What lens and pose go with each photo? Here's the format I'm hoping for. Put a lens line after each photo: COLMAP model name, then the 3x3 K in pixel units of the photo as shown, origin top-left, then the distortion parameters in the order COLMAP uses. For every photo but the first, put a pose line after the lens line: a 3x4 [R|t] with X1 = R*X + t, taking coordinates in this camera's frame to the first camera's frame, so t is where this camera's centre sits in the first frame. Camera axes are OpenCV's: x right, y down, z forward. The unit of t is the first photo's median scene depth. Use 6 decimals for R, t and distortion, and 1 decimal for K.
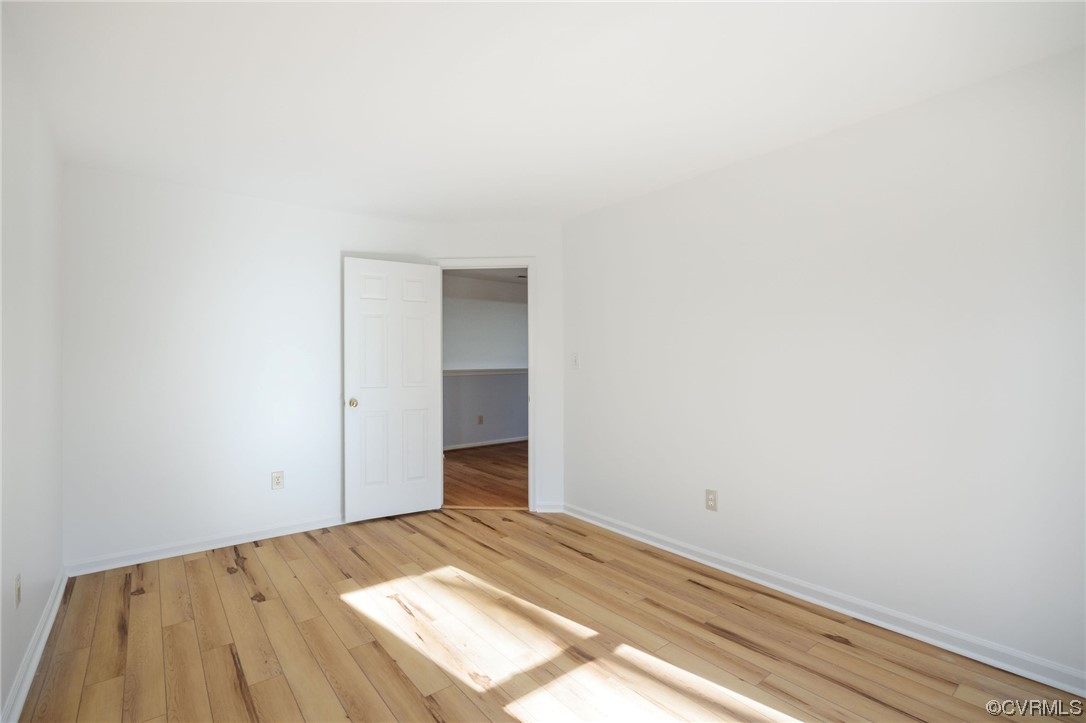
lens RADIAL K [[502.4, 0, 543.0], [0, 502.4, 361.5], [0, 0, 1]] dist [0.000156, 0.000033]
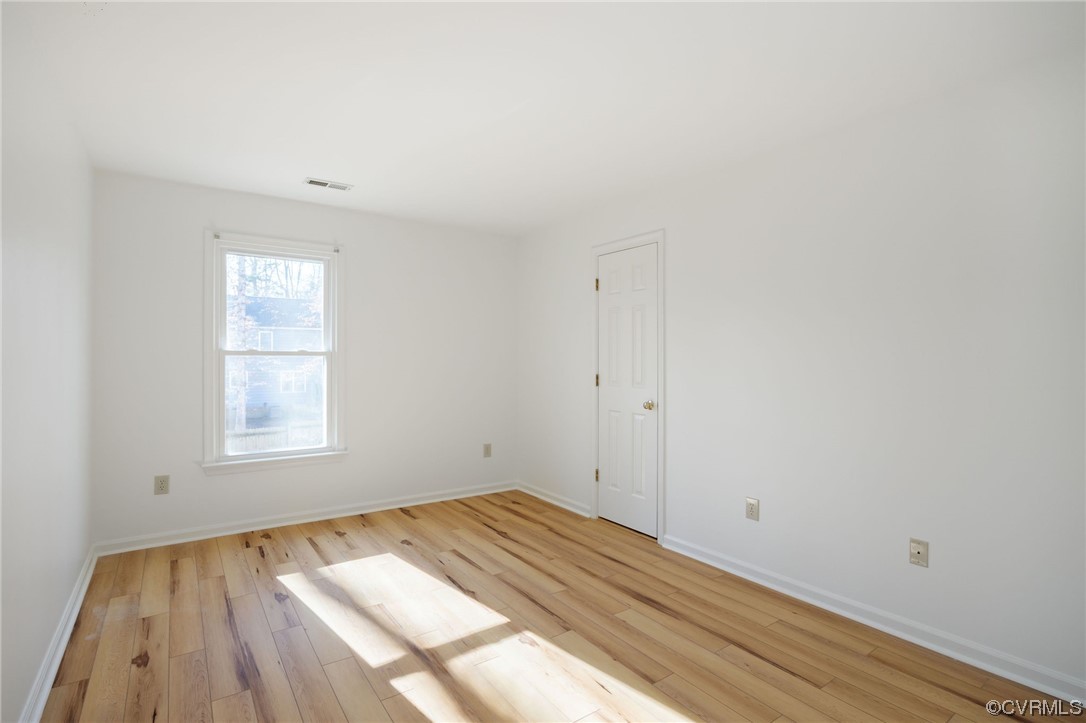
lens RADIAL K [[520.9, 0, 543.0], [0, 520.9, 361.5], [0, 0, 1]] dist [0.000090, 0.000010]
pose [[-0.998687, -0.002574, 0.051172, -0.203867], [-0.002265, 0.999979, 0.006084, 0.000795], [-0.051187, 0.005960, -0.998671, 2.031668]]
